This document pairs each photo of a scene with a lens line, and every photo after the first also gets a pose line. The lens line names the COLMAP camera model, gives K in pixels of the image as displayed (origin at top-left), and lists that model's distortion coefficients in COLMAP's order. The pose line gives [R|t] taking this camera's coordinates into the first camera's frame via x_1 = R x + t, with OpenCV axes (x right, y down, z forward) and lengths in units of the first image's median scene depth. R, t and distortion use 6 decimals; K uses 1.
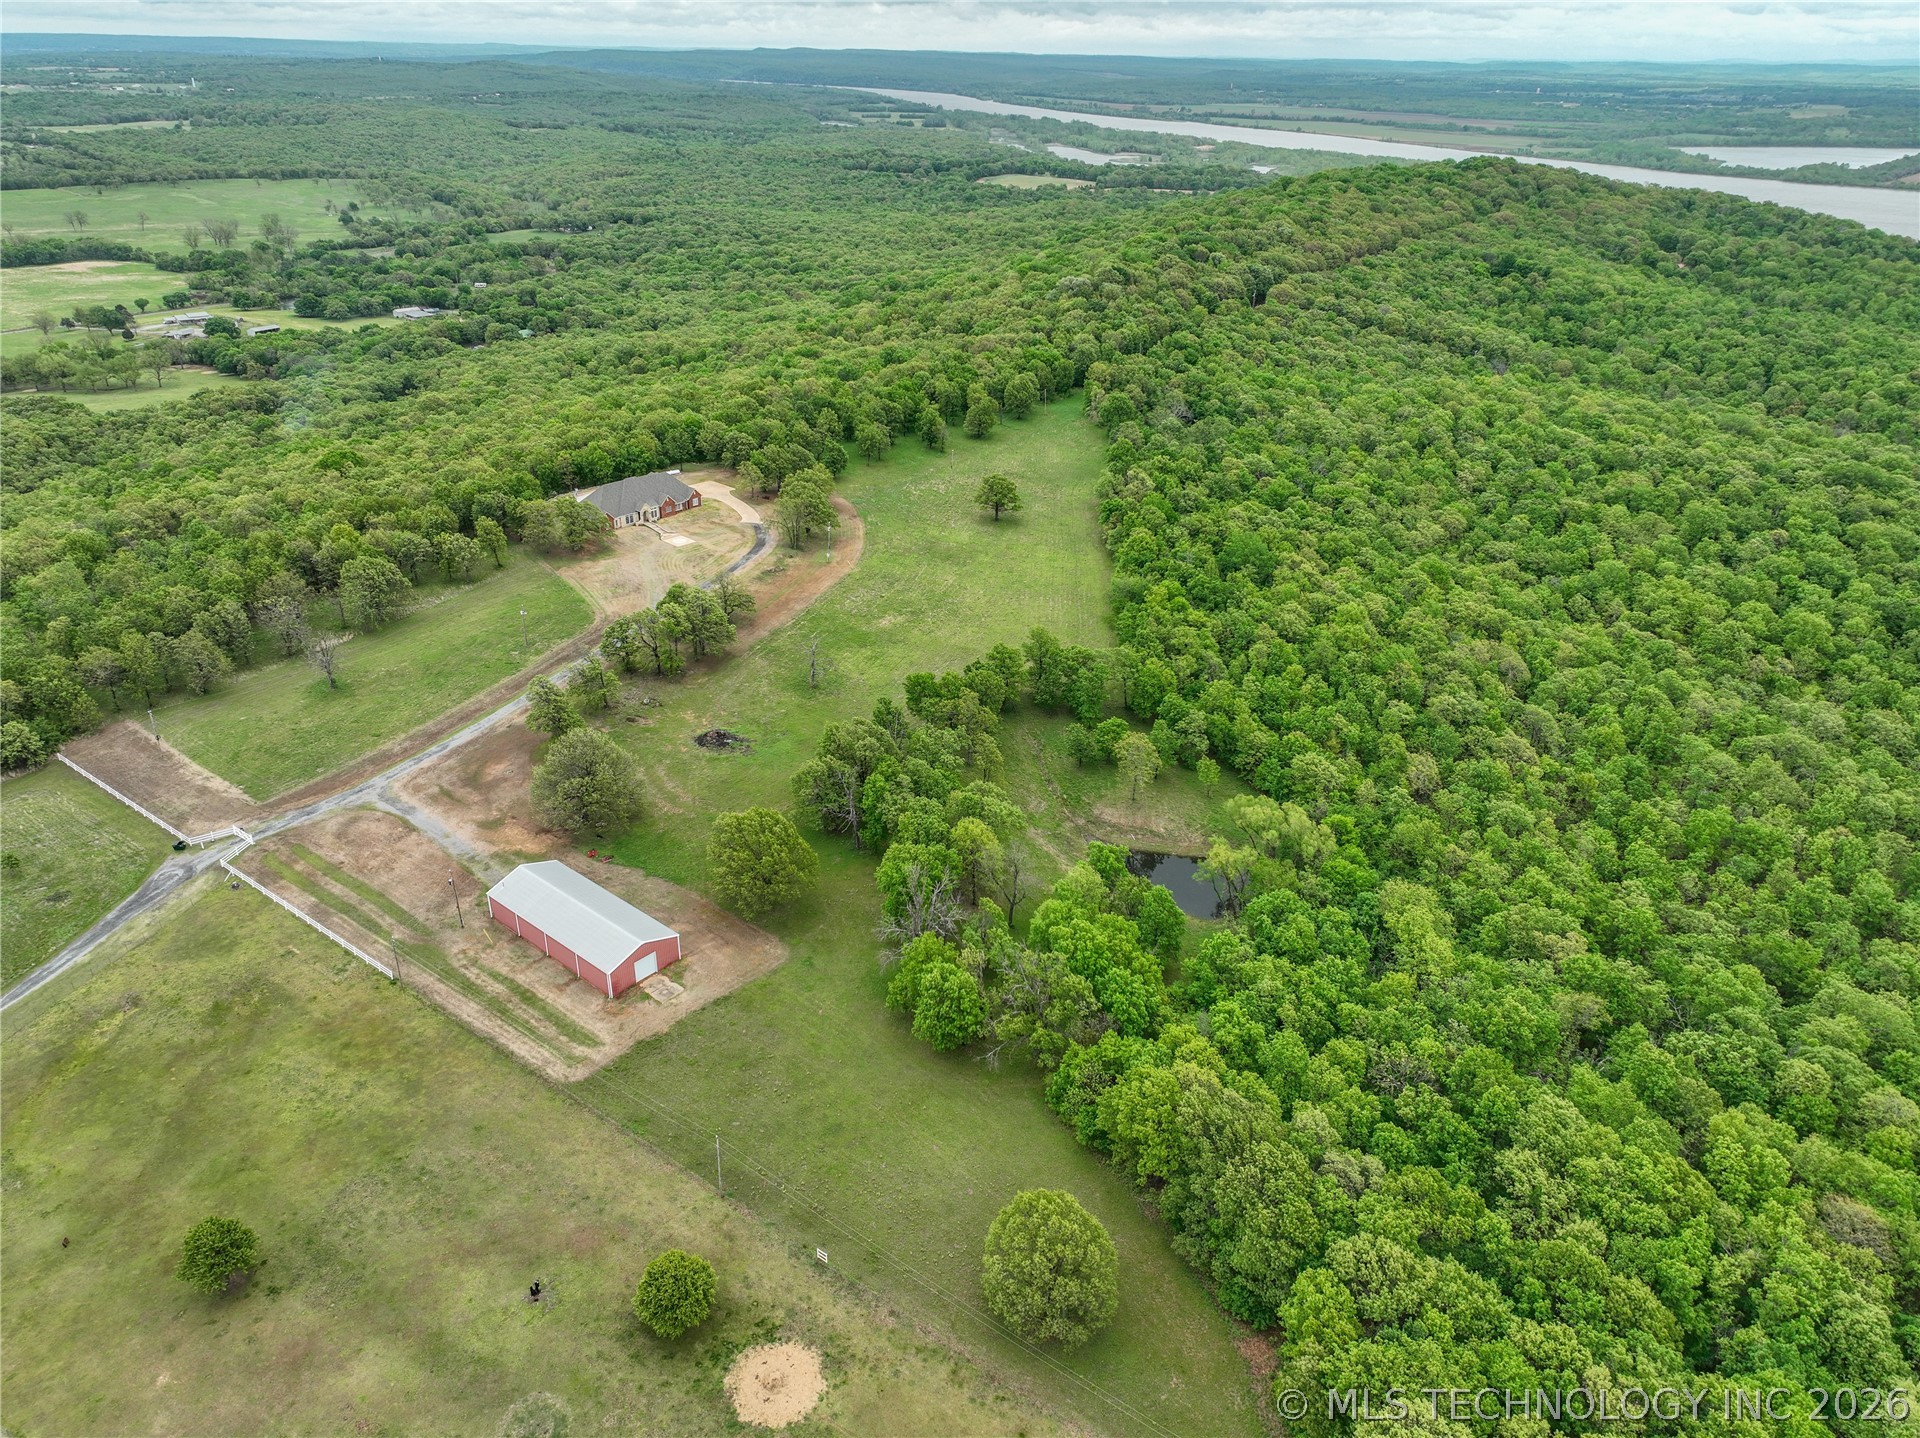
lens RADIAL K [[1347.0, 0, 967.4], [0, 1347.0, 720.1], [0, 0, 1]] dist [-0.002173, 0.018442]
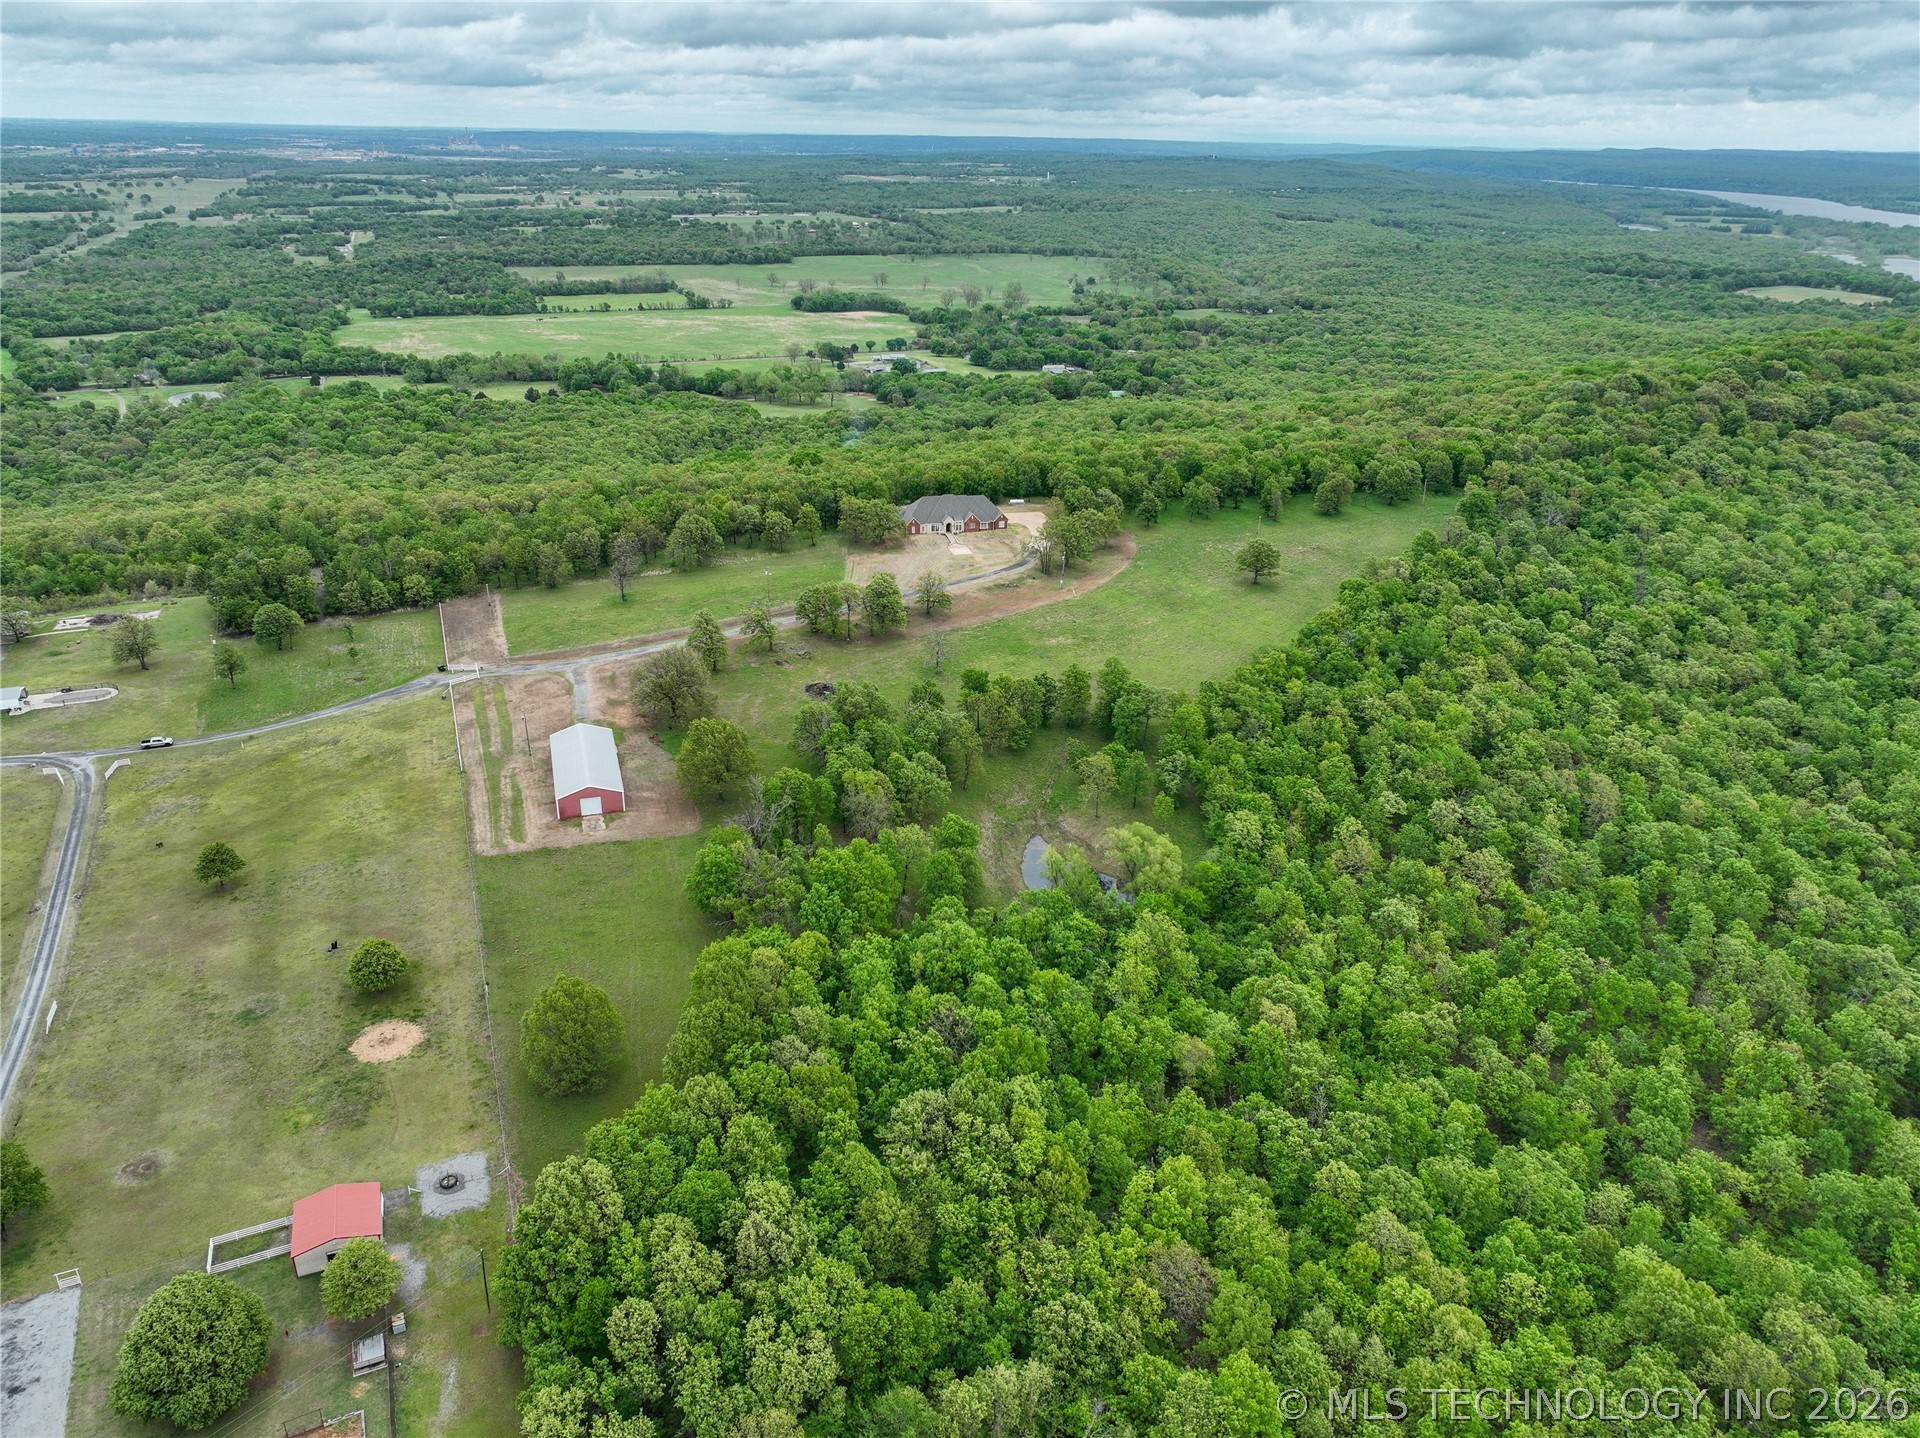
lens RADIAL K [[1347.0, 0, 967.4], [0, 1347.0, 720.1], [0, 0, 1]] dist [-0.002173, 0.018442]
pose [[0.848778, 0.212432, -0.484199, 0.432798], [-0.241478, 0.970403, 0.002444, 0.004978], [0.470388, 0.114849, 0.874954, 0.000475]]
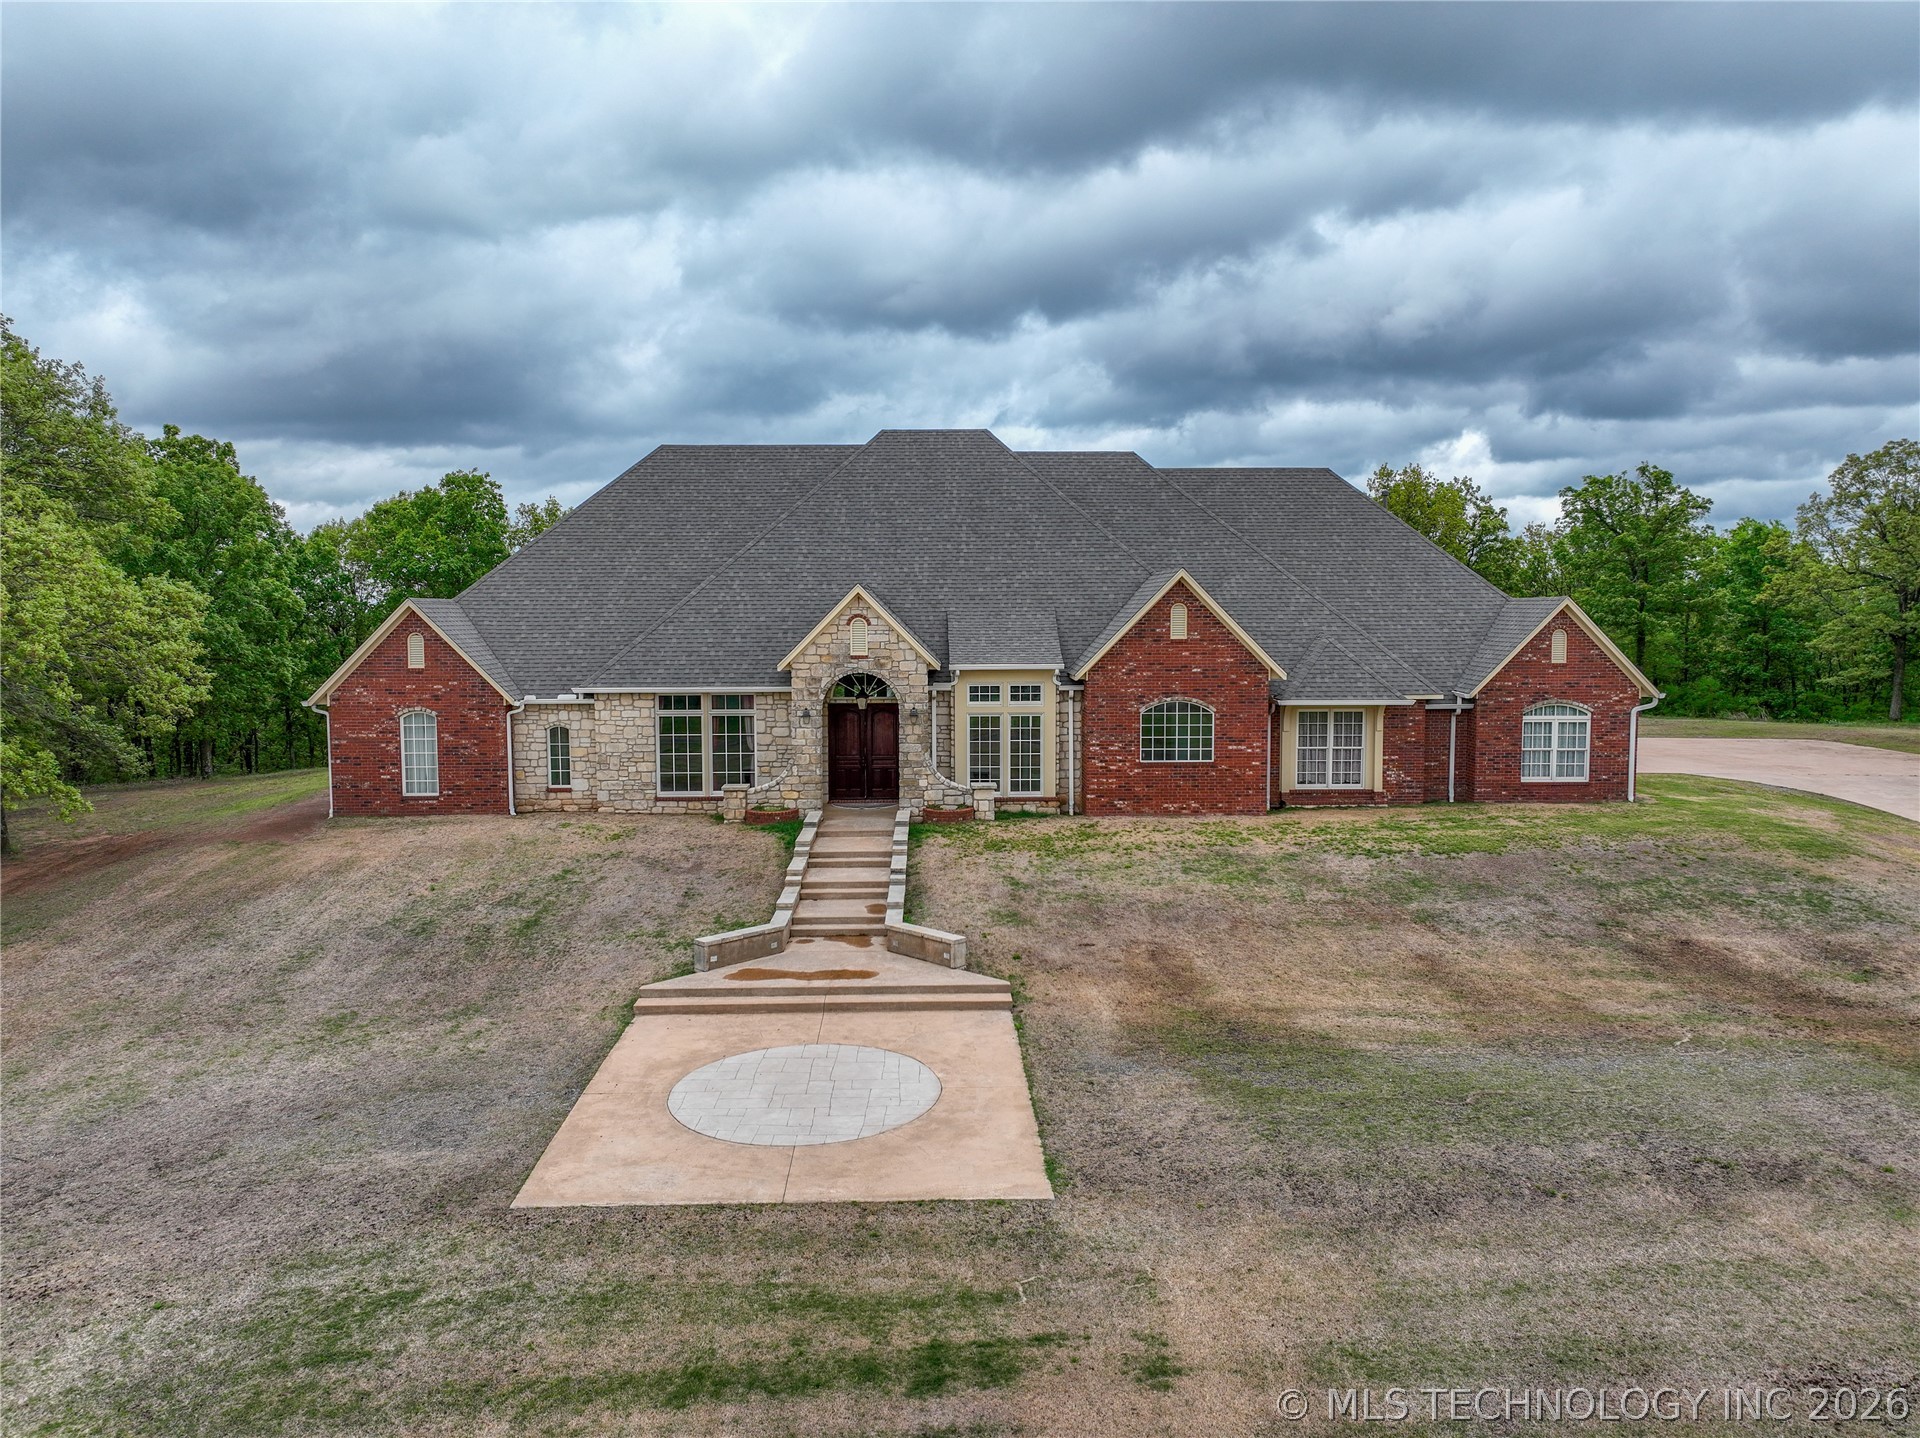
lens RADIAL K [[1349.7, 0, 967.5], [0, 1349.7, 713.7], [0, 0, 1]] dist [0.007405, 0.002718]
pose [[0.700371, 0.038889, -0.712719, -0.194333], [-0.307145, 0.917761, -0.251747, -0.151757], [0.644316, 0.395224, 0.654718, 1.081439]]
